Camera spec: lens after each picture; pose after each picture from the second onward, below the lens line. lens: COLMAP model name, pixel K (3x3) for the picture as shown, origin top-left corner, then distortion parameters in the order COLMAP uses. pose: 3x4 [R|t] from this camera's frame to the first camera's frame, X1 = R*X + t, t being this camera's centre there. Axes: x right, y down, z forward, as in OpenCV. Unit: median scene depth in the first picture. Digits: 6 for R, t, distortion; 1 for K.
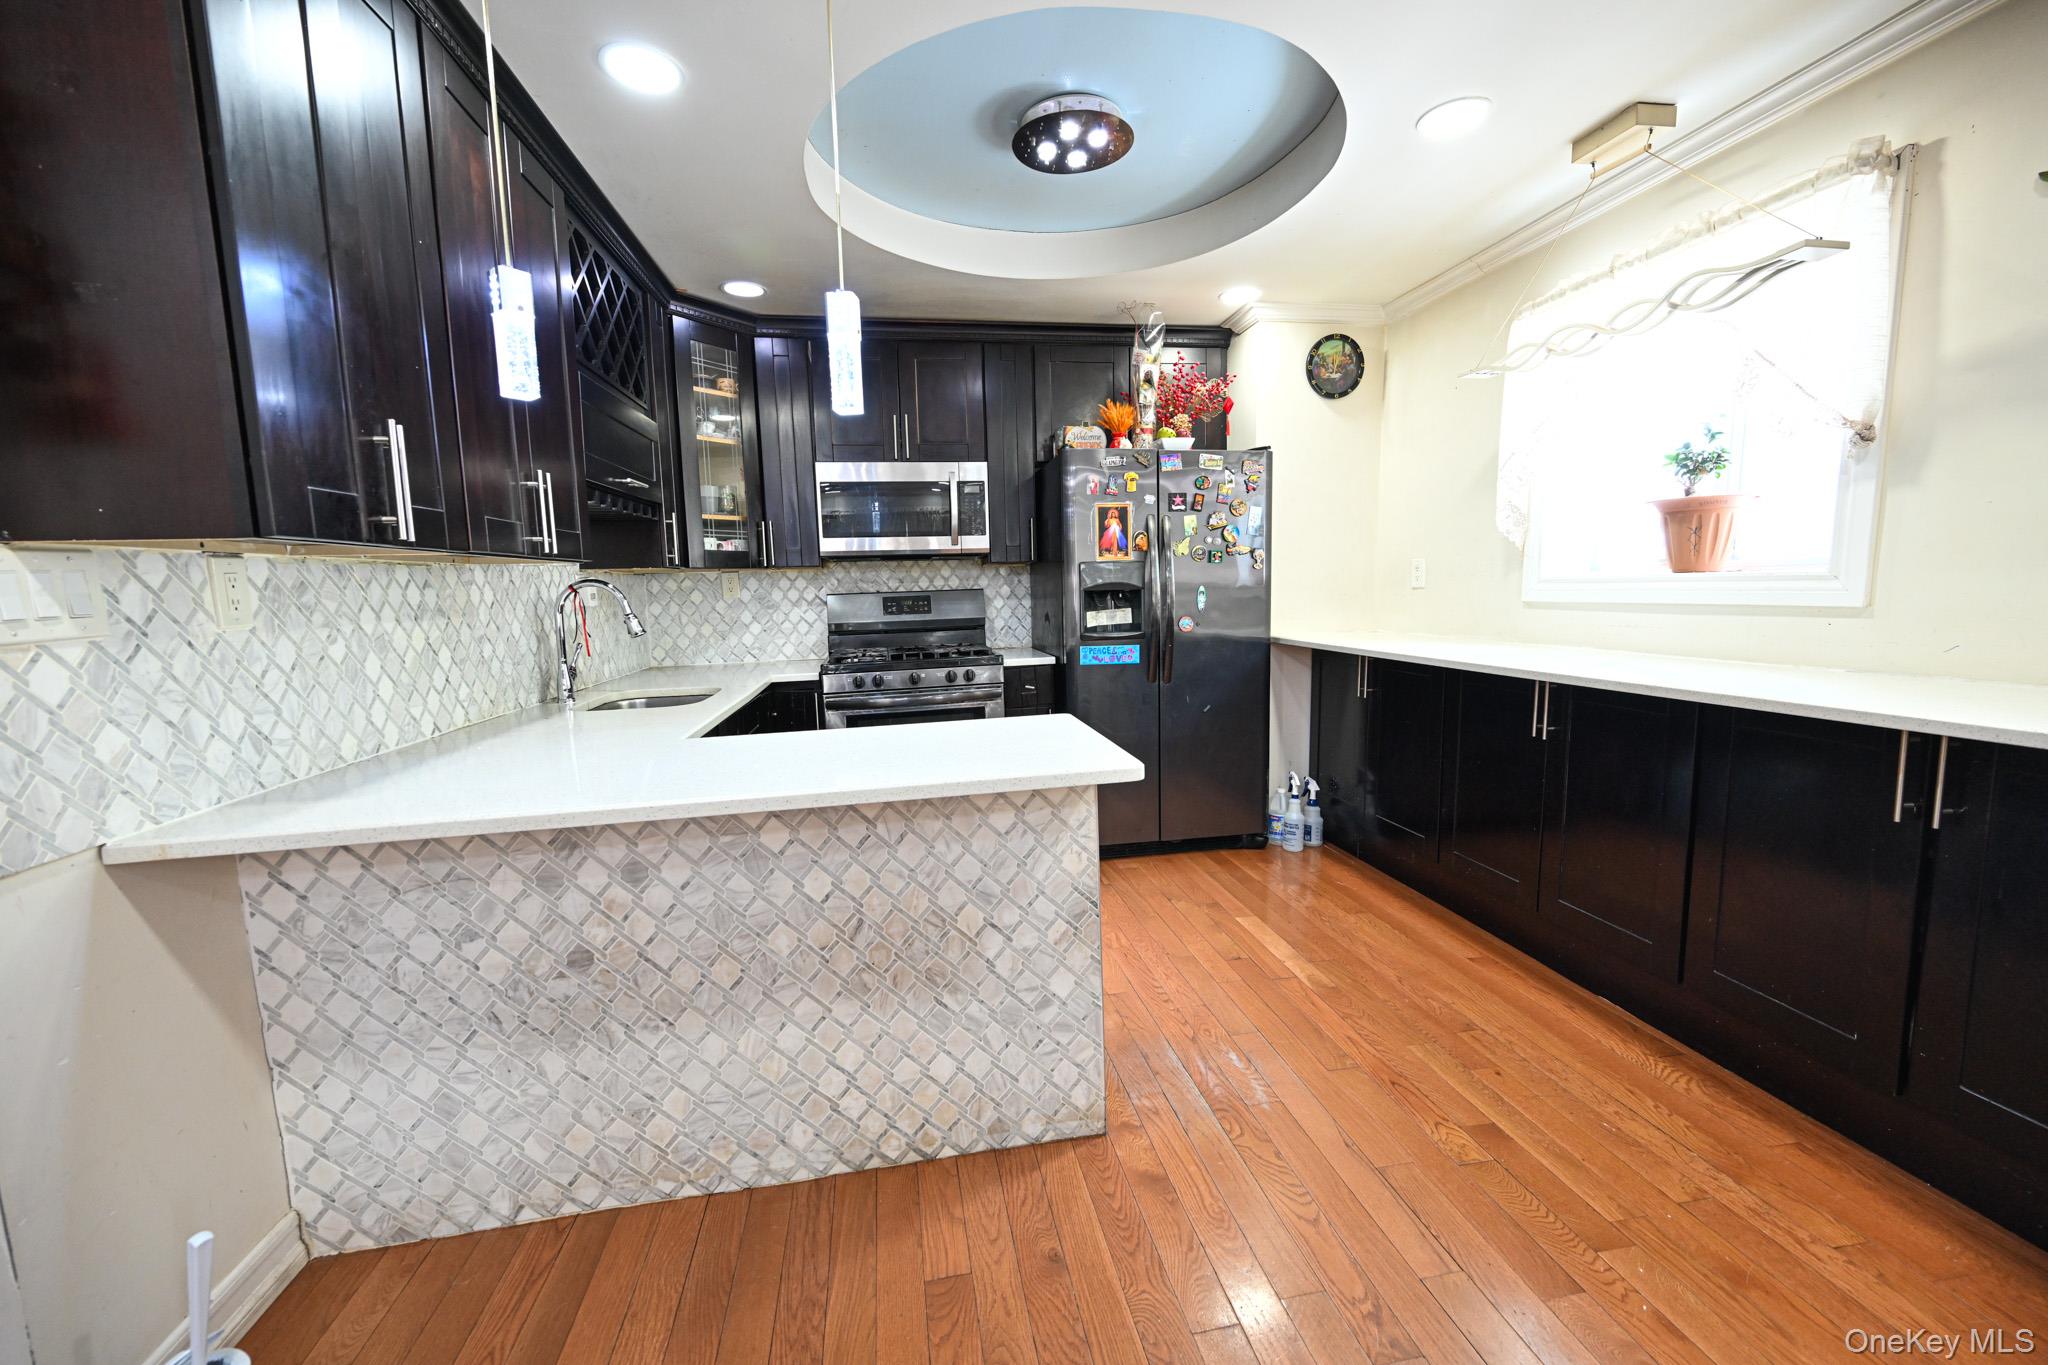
lens RADIAL K [[830.5, 0, 1030.1], [0, 830.5, 683.6], [0, 0, 1]] dist [0.000114, 0.000111]
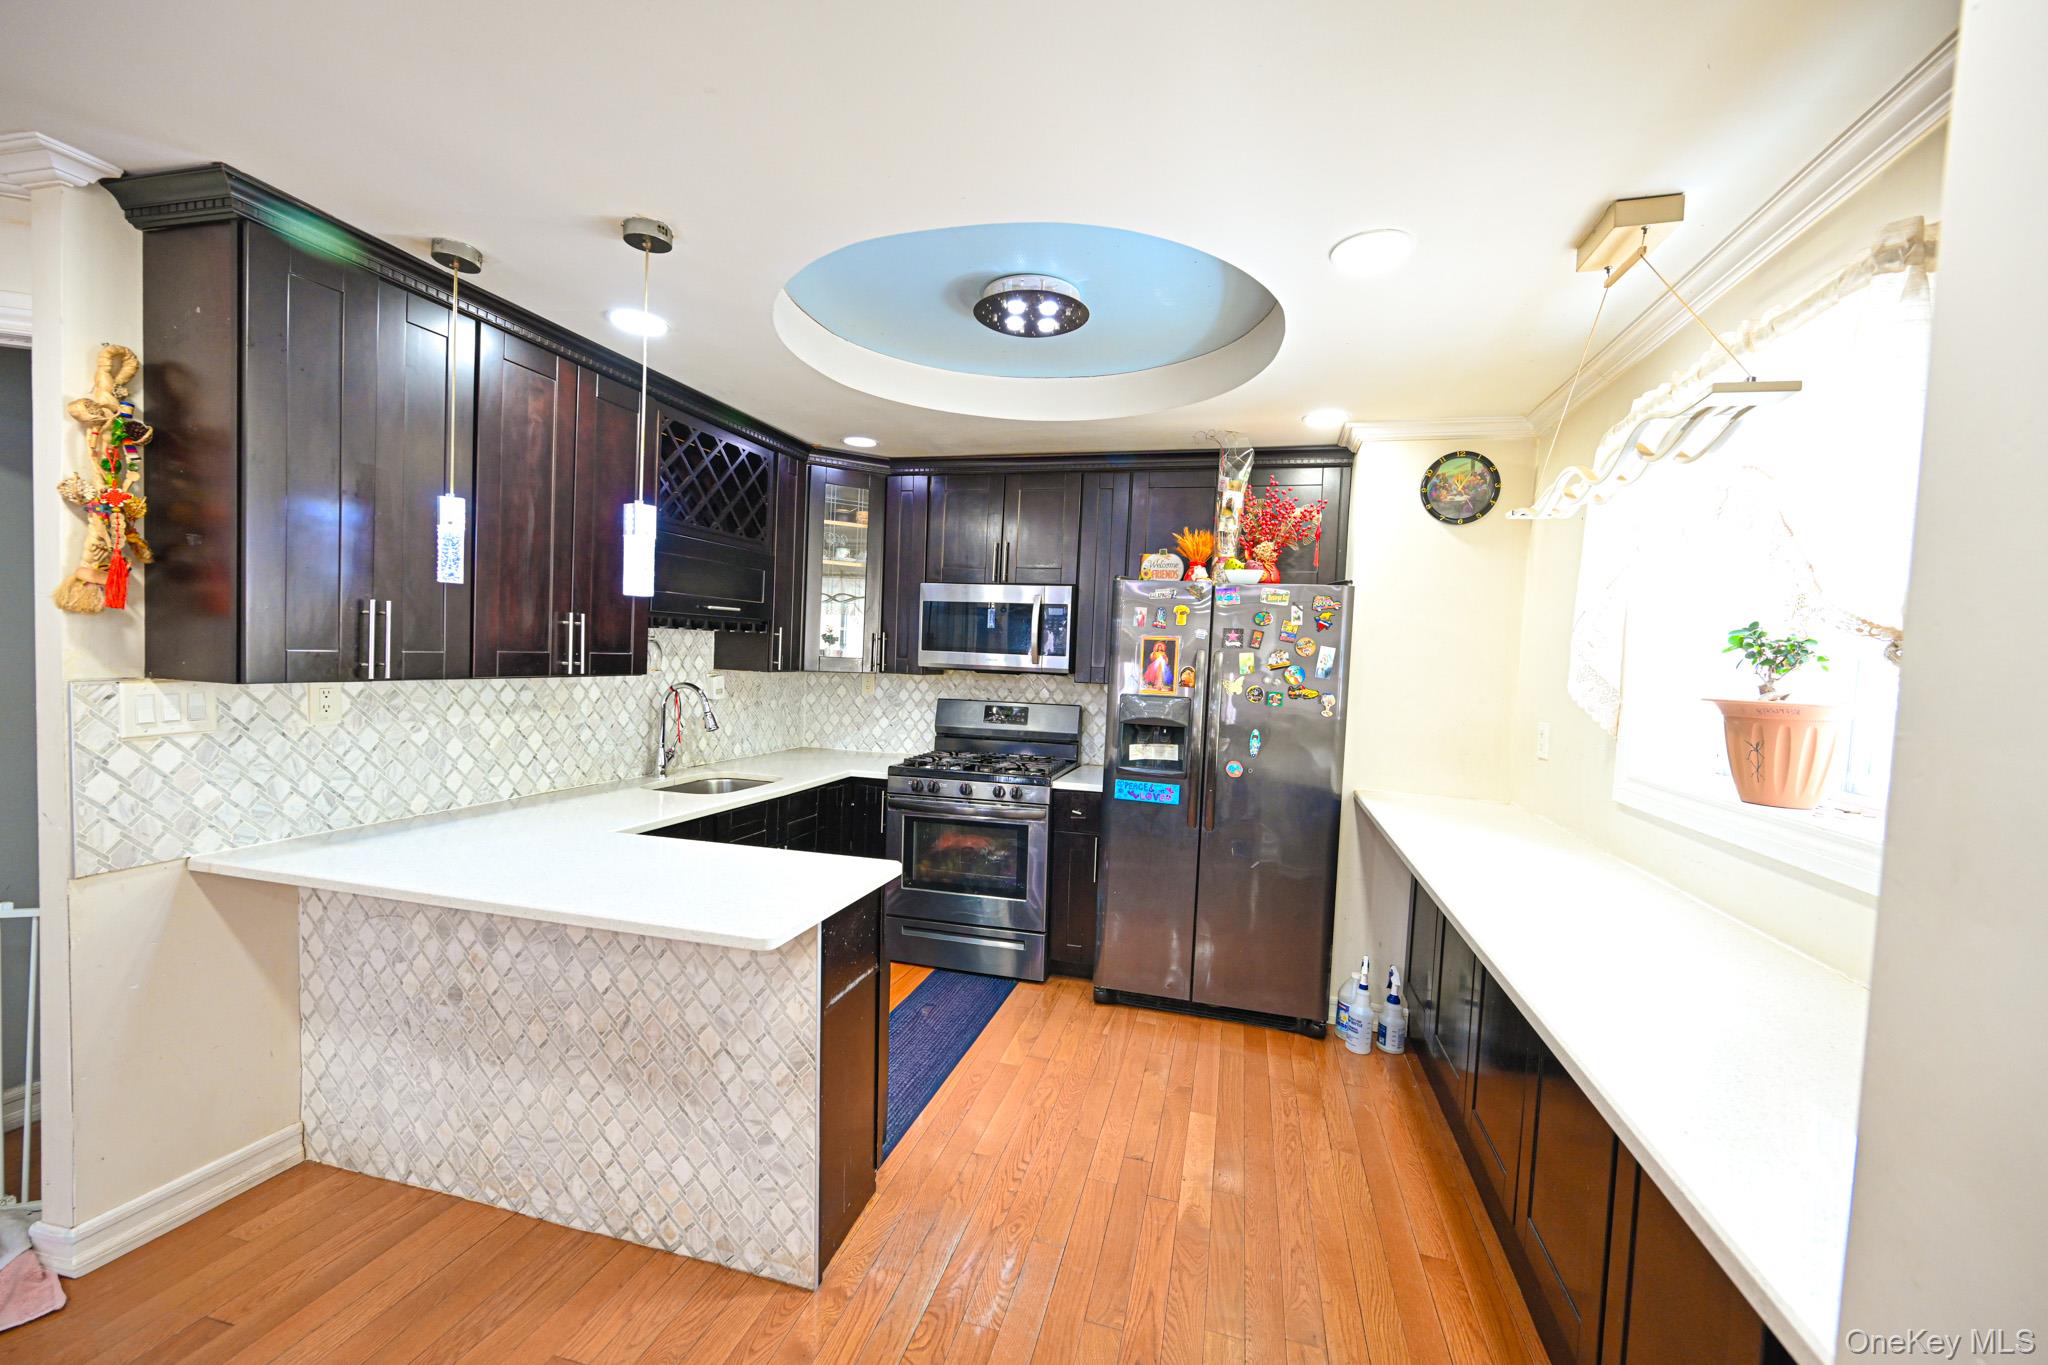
lens RADIAL K [[830.5, 0, 1020.2], [0, 830.5, 685.4], [0, 0, 1]] dist [0.000114, 0.000111]
pose [[0.898834, 0.079913, -0.430943, 0.686110], [-0.115656, 0.991633, -0.057342, -0.157734], [0.422755, 0.101382, 0.900555, 0.121236]]
